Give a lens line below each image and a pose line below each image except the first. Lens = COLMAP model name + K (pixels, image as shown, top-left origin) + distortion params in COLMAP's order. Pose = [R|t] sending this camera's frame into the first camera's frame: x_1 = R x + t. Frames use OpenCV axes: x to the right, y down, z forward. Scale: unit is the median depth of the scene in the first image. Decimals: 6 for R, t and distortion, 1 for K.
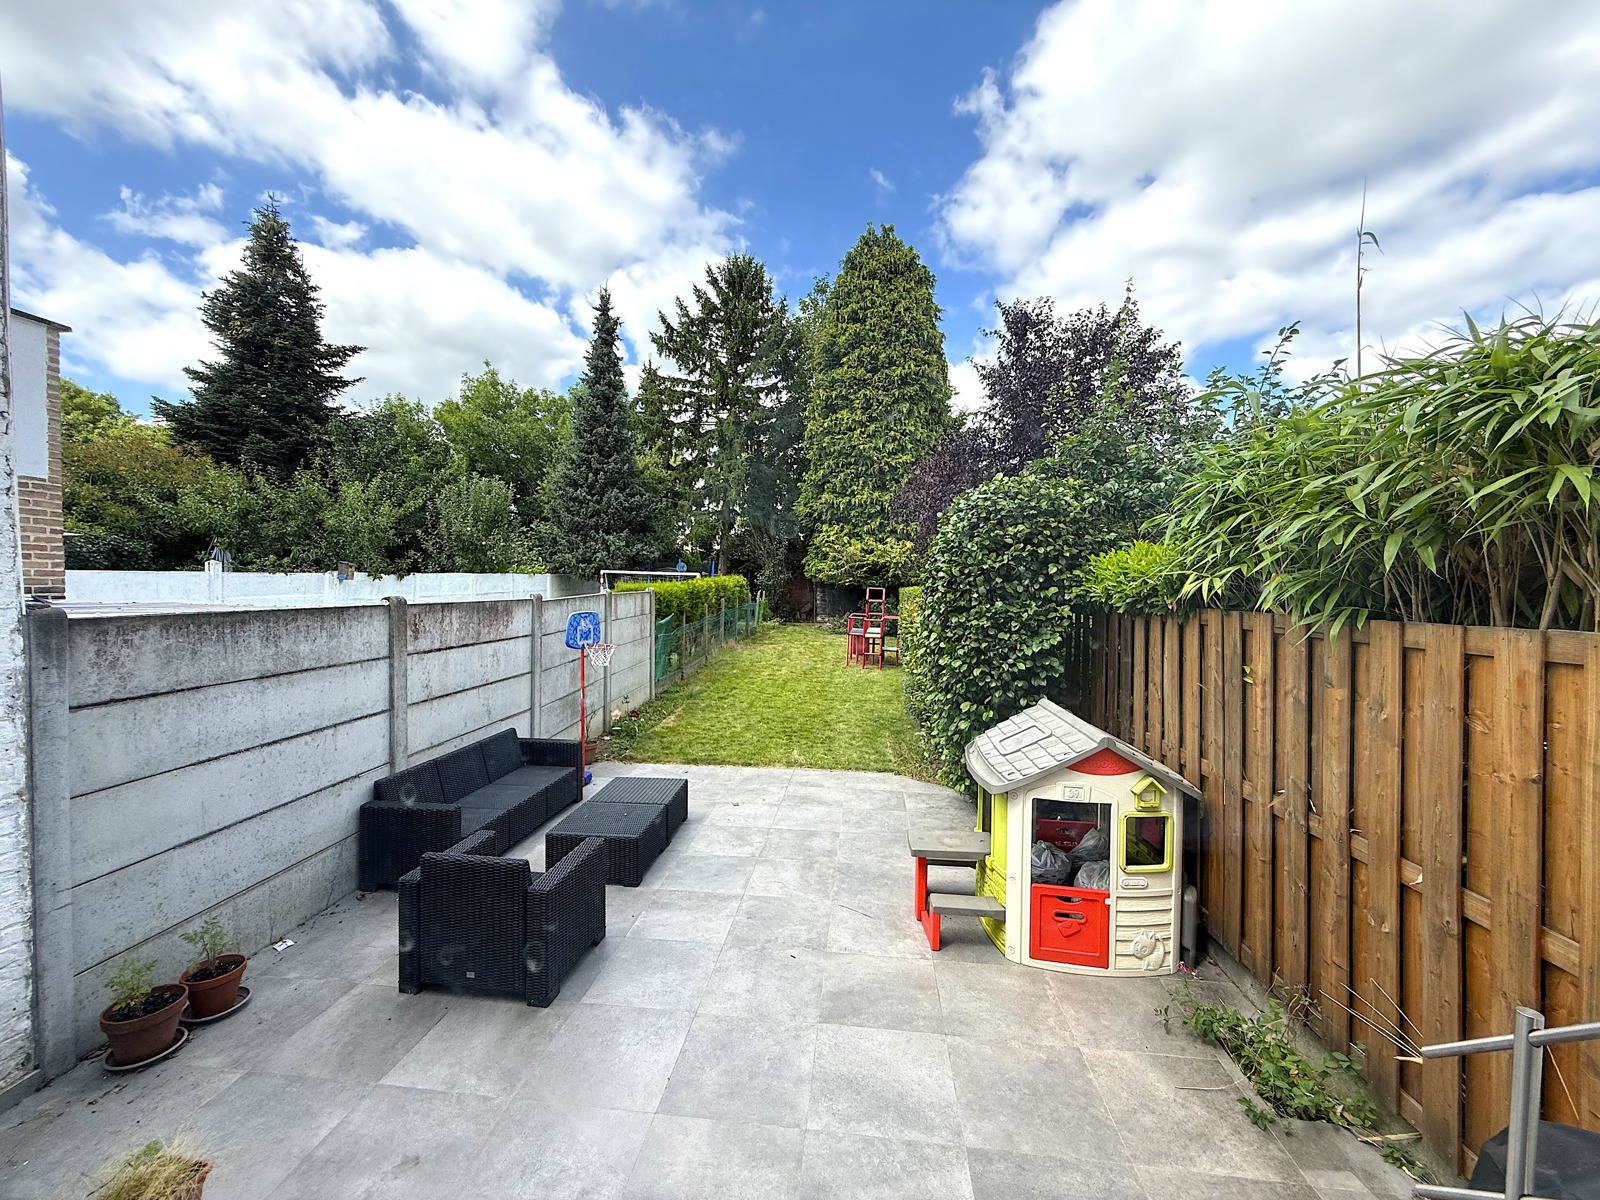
lens RADIAL K [[635.7, 0, 794.0], [0, 635.7, 595.0], [0, 0, 1]] dist [0.000841, -0.000019]
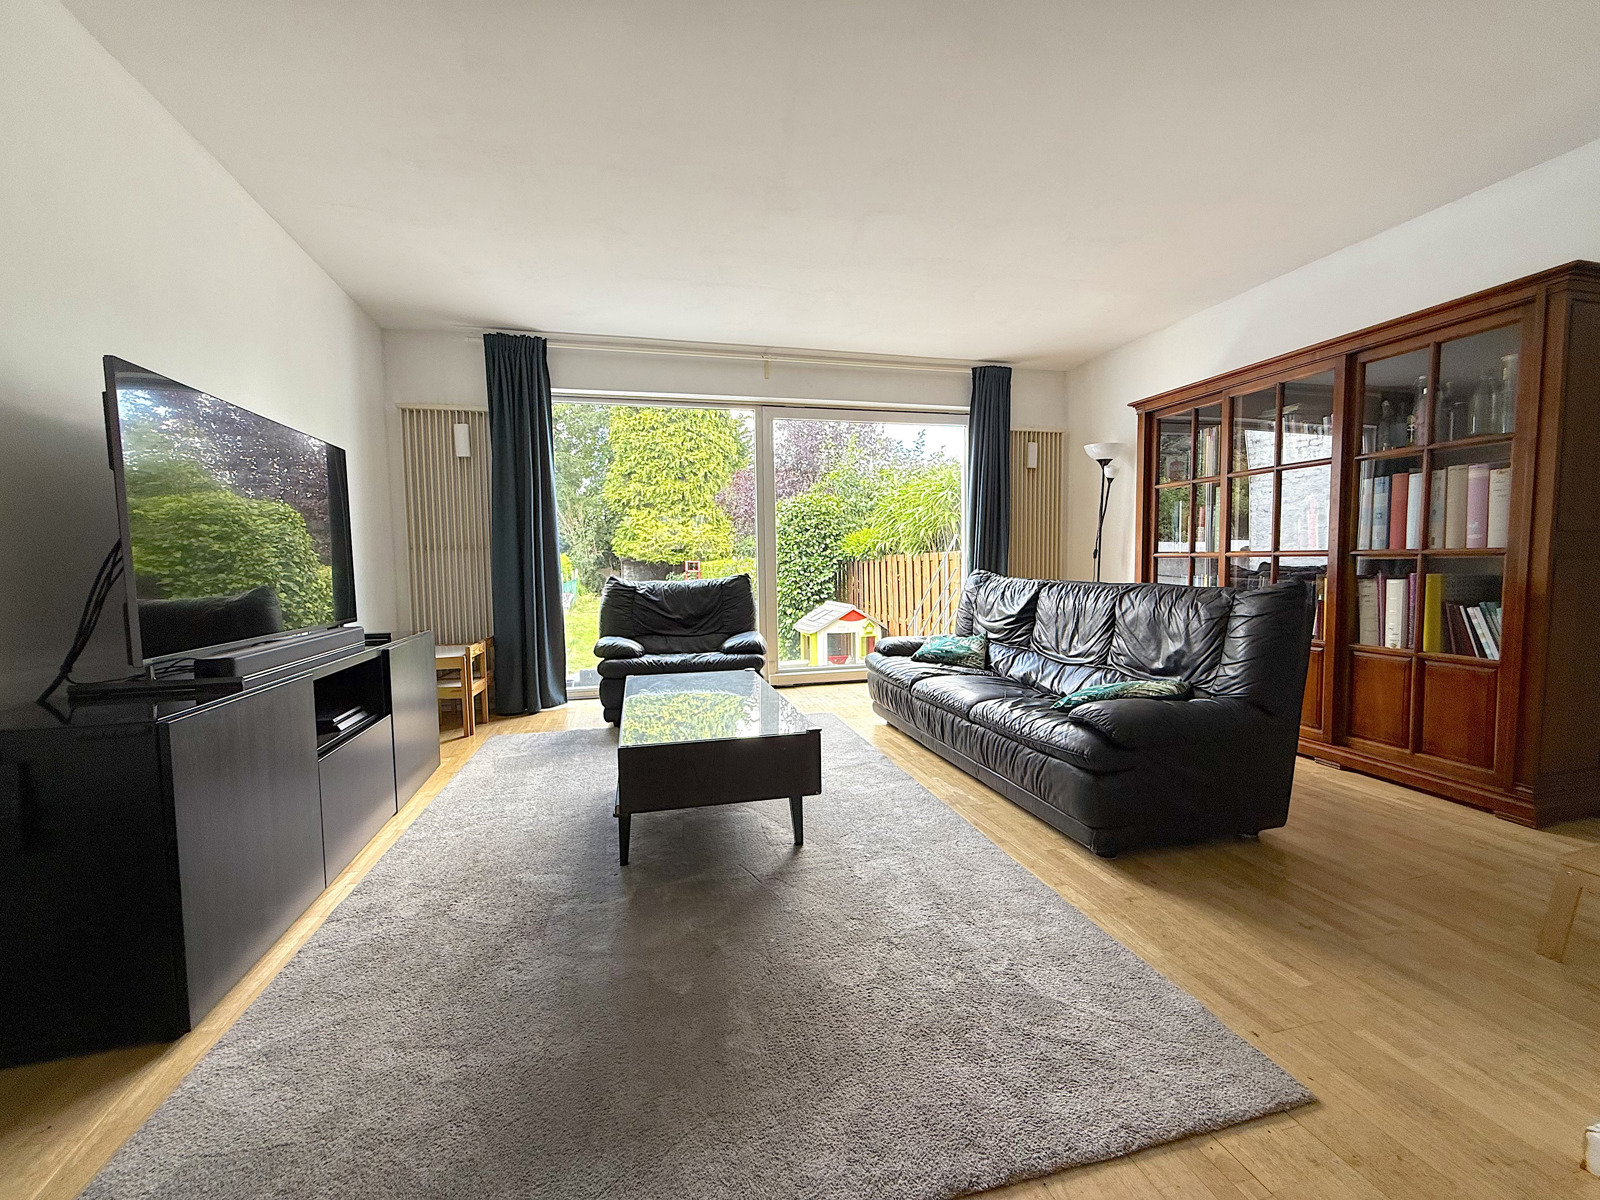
lens RADIAL K [[635.7, 0, 798.8], [0, 635.7, 601.5], [0, 0, 1]] dist [0.000841, -0.000019]
pose [[0.932217, -0.045678, 0.359007, -0.420837], [0.031049, 0.998440, 0.046412, 0.054980], [-0.360567, -0.032119, 0.932180, -0.873797]]
